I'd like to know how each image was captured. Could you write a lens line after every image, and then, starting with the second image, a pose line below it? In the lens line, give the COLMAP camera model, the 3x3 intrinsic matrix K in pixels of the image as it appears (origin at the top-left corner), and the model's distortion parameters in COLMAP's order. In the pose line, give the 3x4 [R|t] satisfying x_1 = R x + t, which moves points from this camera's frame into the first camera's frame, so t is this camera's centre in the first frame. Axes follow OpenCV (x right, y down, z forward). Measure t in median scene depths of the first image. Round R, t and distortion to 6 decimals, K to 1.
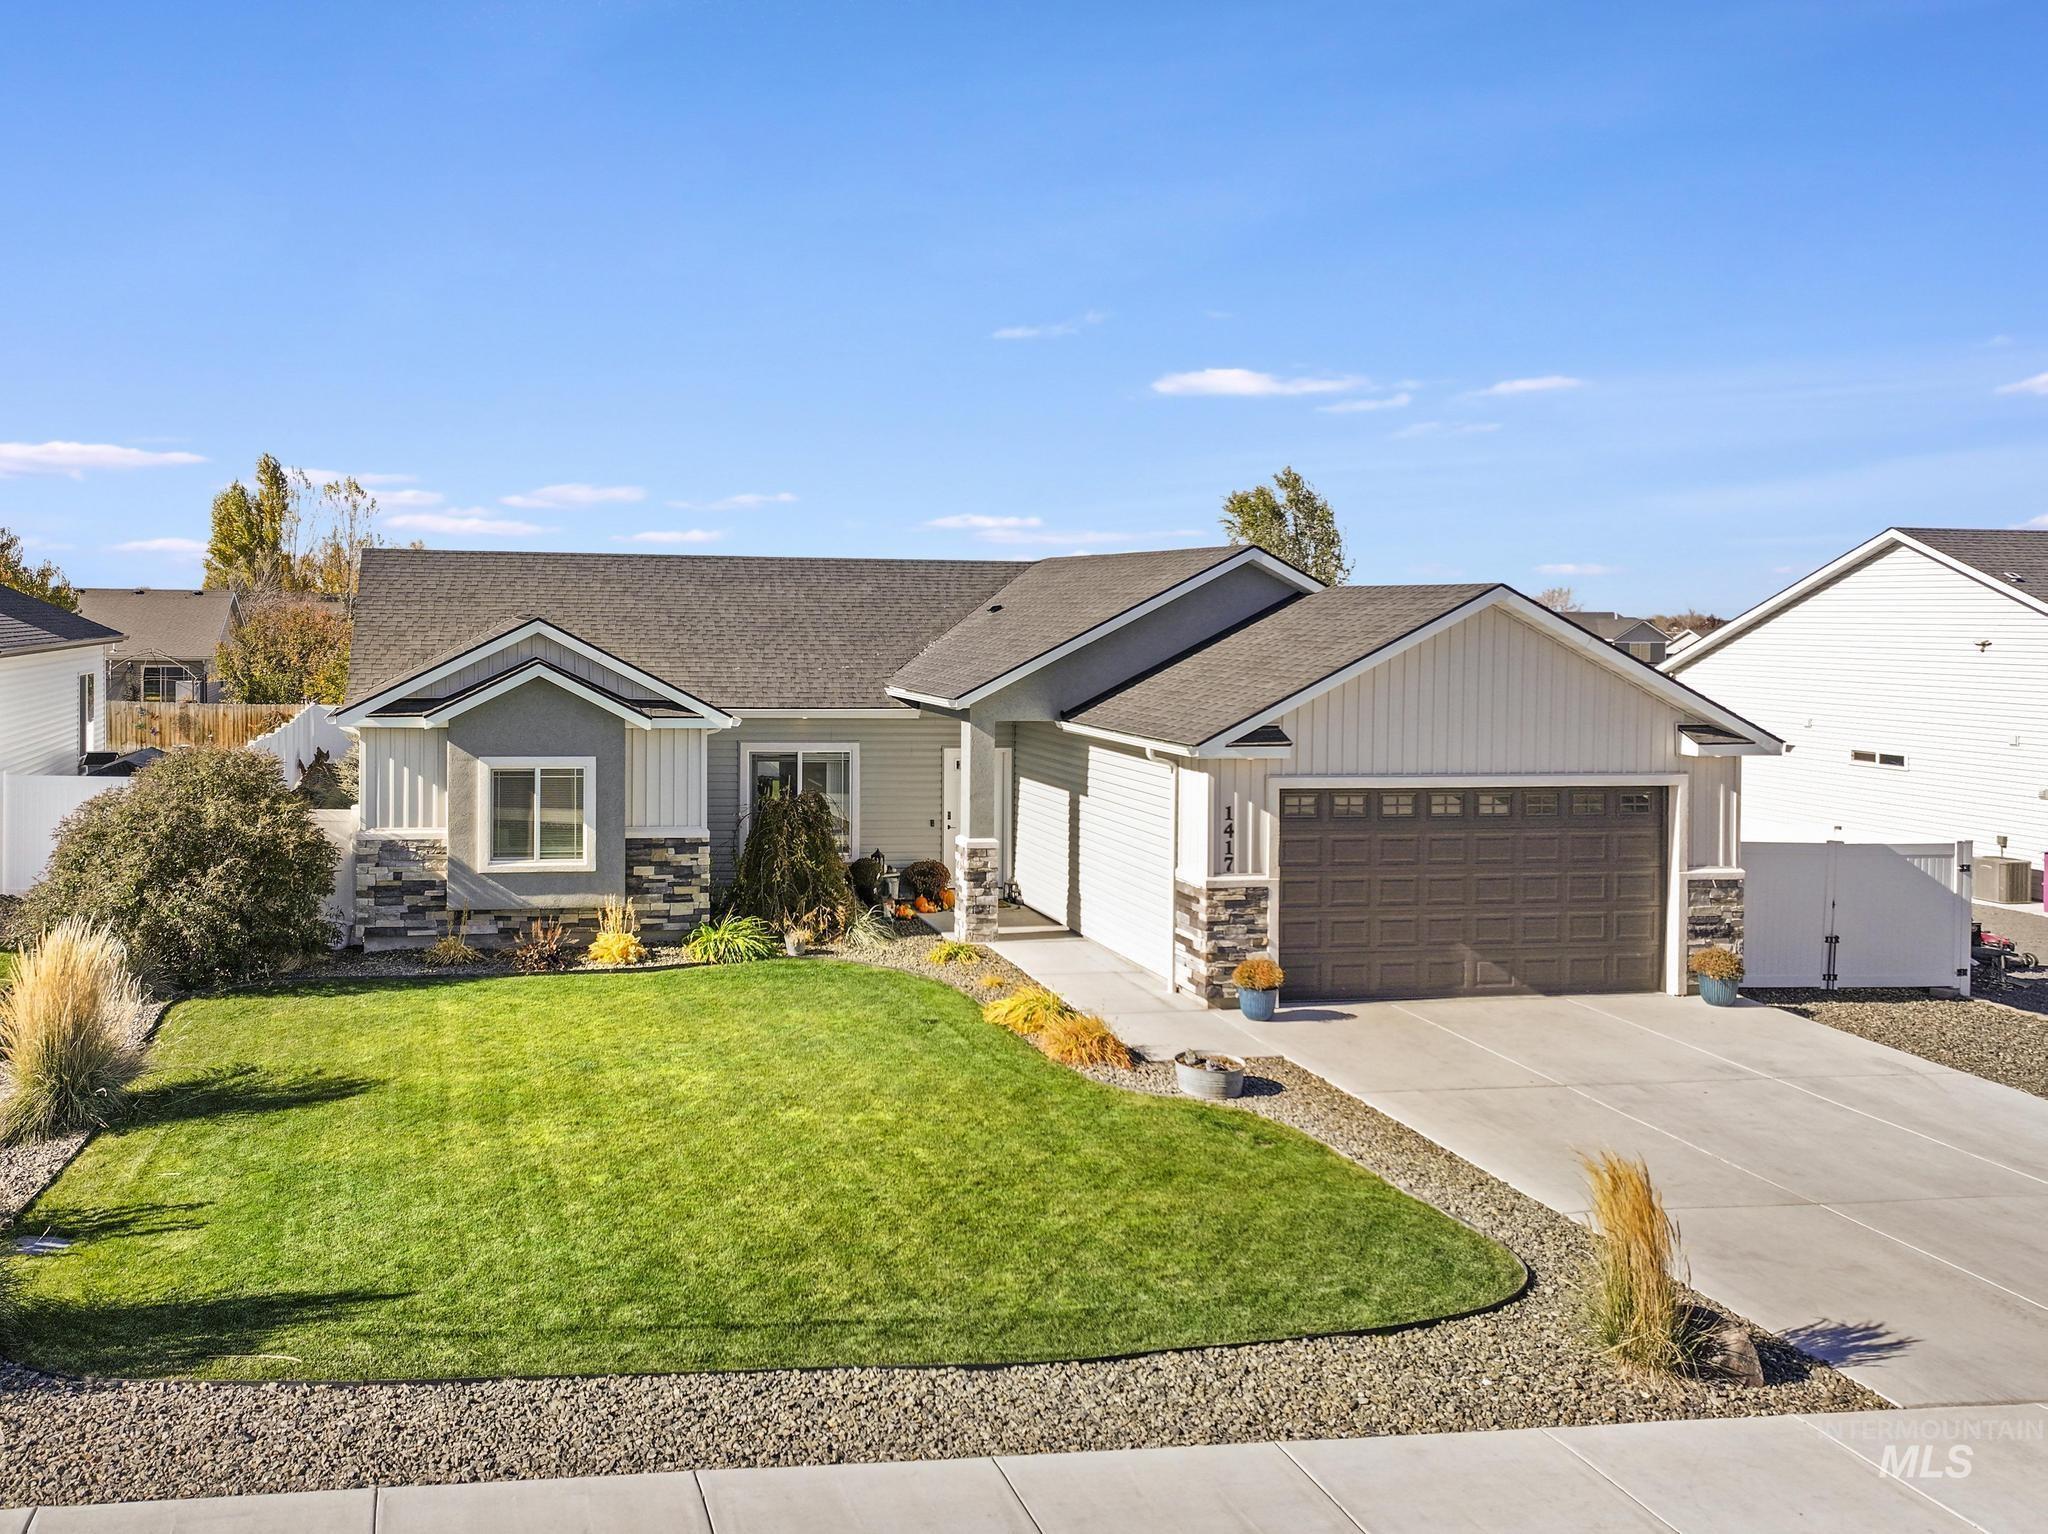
lens RADIAL K [[2690.5, 0, 1024.0], [0, 2690.5, 767.0], [0, 0, 1]] dist [0.004420, -0.050991]
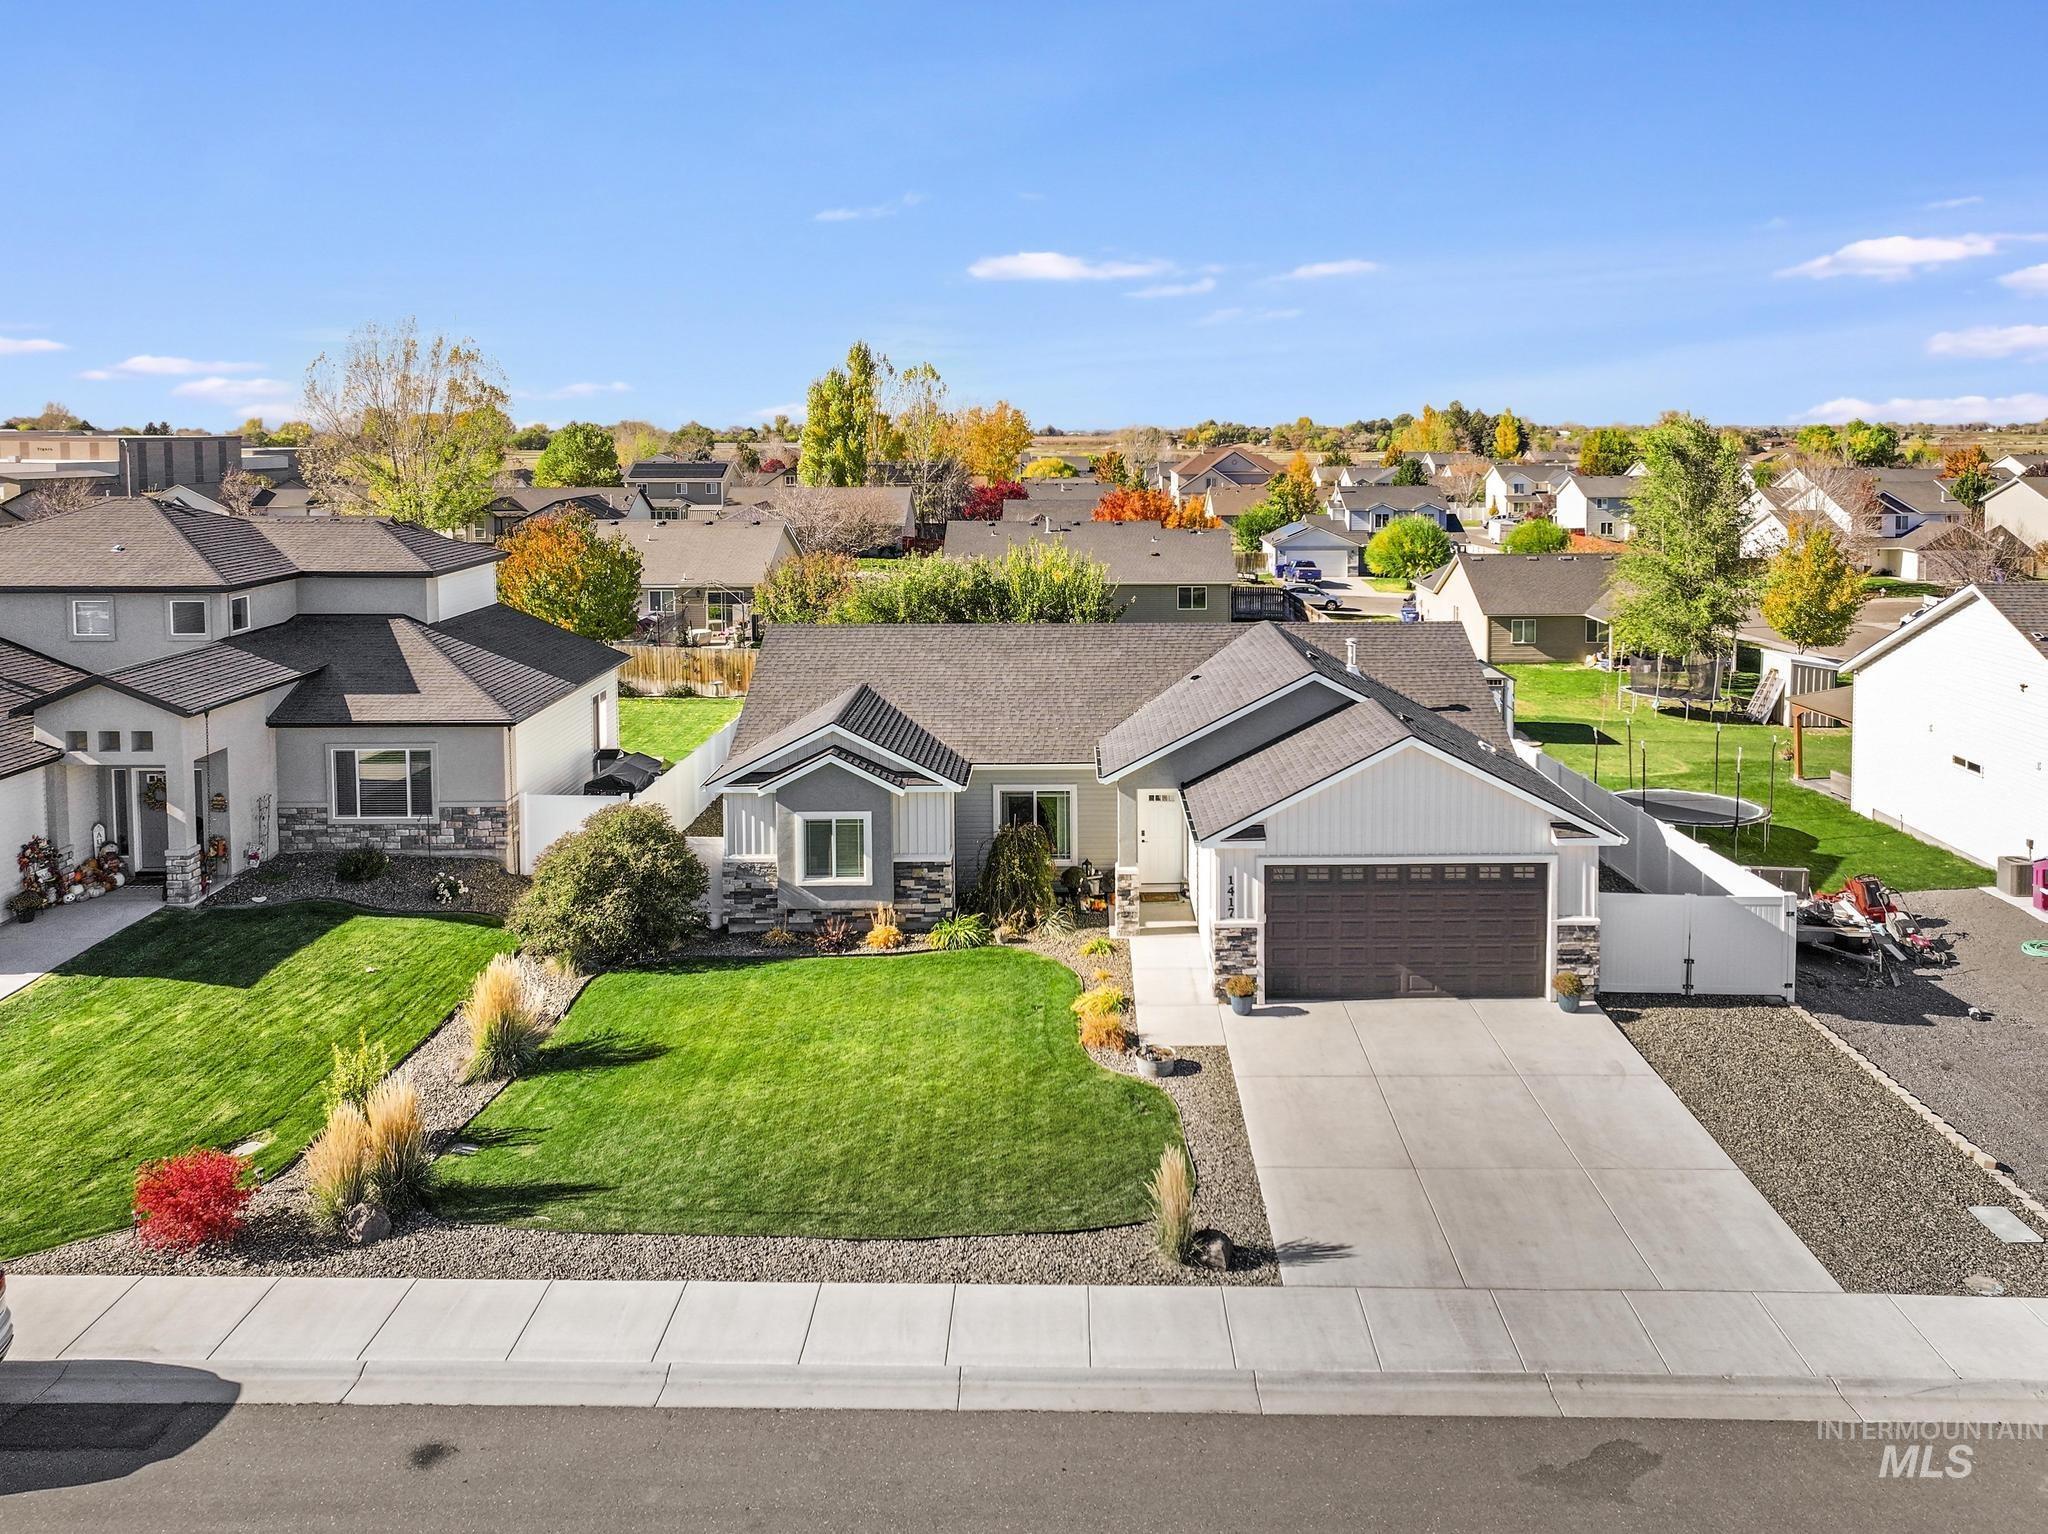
lens RADIAL K [[2690.5, 0, 1024.0], [0, 2690.5, 767.0], [0, 0, 1]] dist [0.004420, -0.050991]
pose [[0.973475, 0.019373, -0.227974, 0.312097], [-0.002723, 0.997319, 0.073121, -0.160847], [0.228779, -0.070561, 0.970918, -0.529810]]
